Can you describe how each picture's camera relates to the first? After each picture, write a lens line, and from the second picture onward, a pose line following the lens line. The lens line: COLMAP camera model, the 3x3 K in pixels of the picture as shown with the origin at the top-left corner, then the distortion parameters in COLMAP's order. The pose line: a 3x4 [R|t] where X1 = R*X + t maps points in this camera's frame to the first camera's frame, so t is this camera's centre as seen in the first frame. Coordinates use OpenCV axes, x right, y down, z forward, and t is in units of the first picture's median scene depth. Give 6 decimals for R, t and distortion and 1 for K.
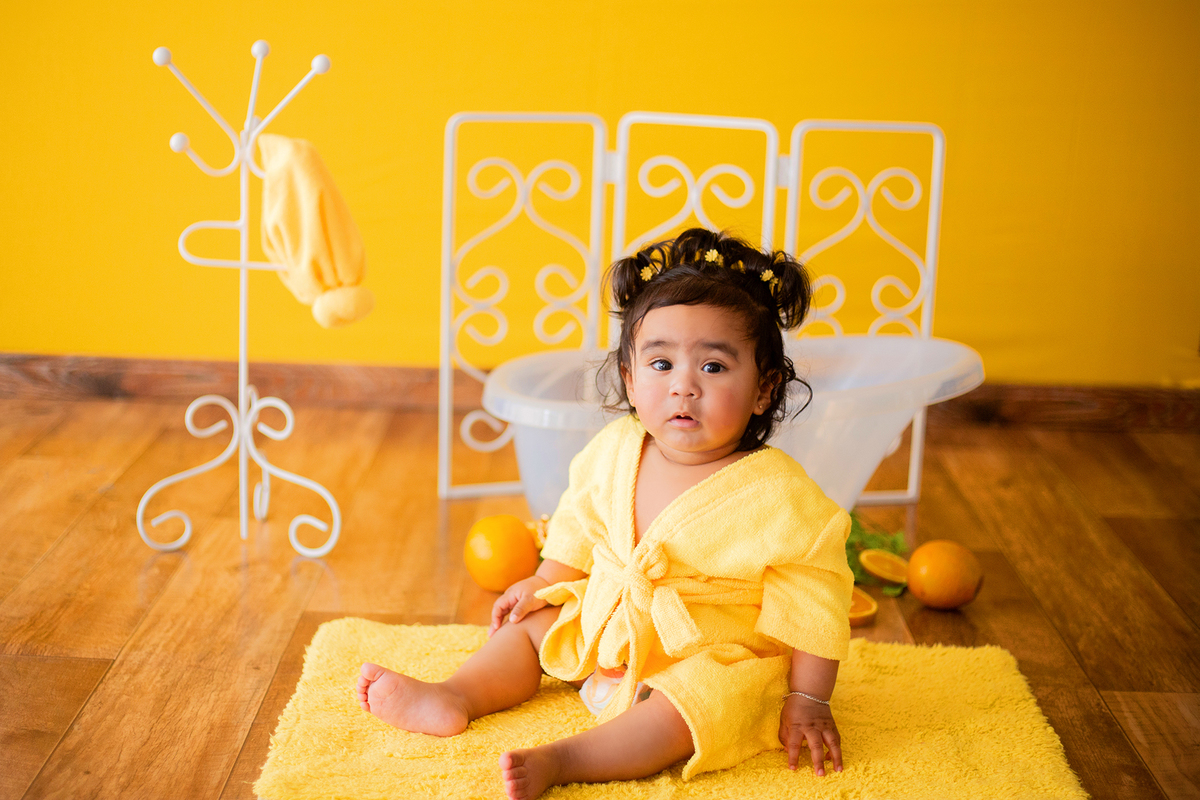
lens RADIAL K [[1708.7, 0, 600.0], [0, 1708.7, 400.0], [0, 0, 1]] dist [-0.074400, -0.110558]
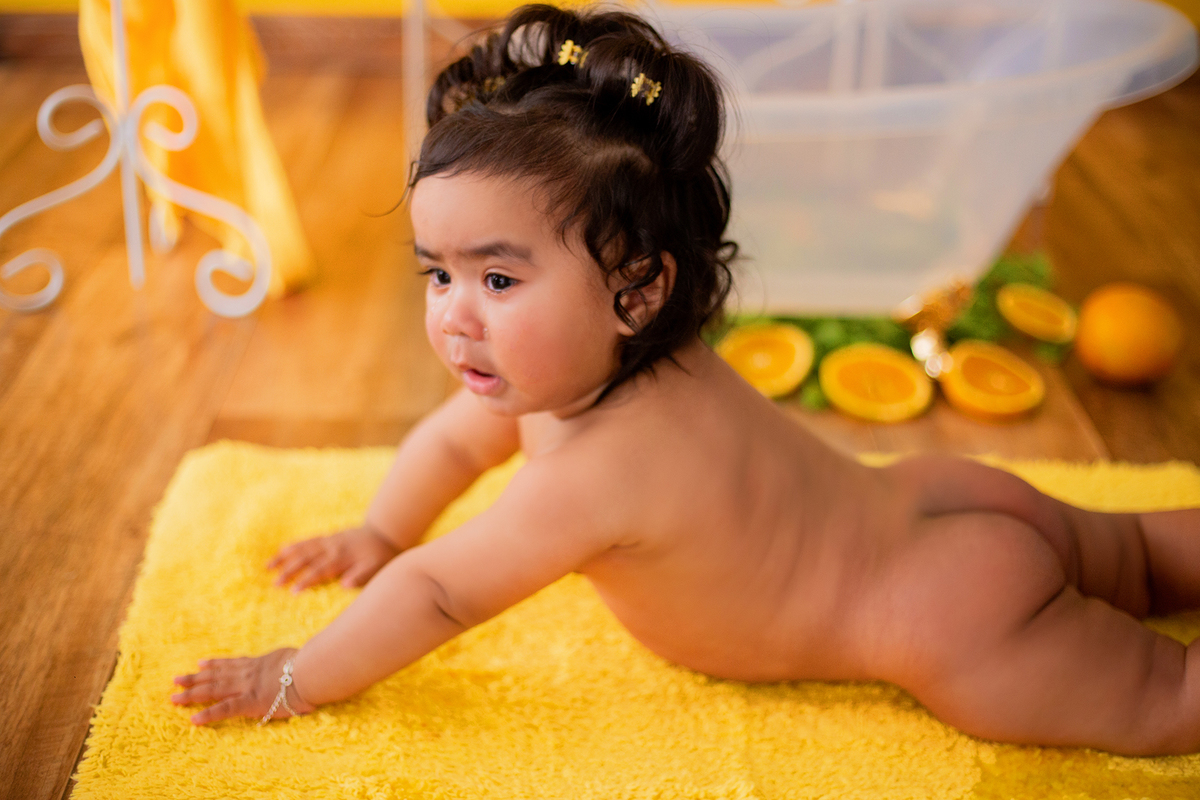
lens RADIAL K [[1708.7, 0, 600.0], [0, 1708.7, 400.0], [0, 0, 1]] dist [-0.074400, -0.110558]
pose [[0.999890, -0.013548, 0.006110, -0.022429], [0.011838, 0.974579, 0.223731, -0.032589], [-0.008986, -0.223634, 0.974632, 0.325909]]
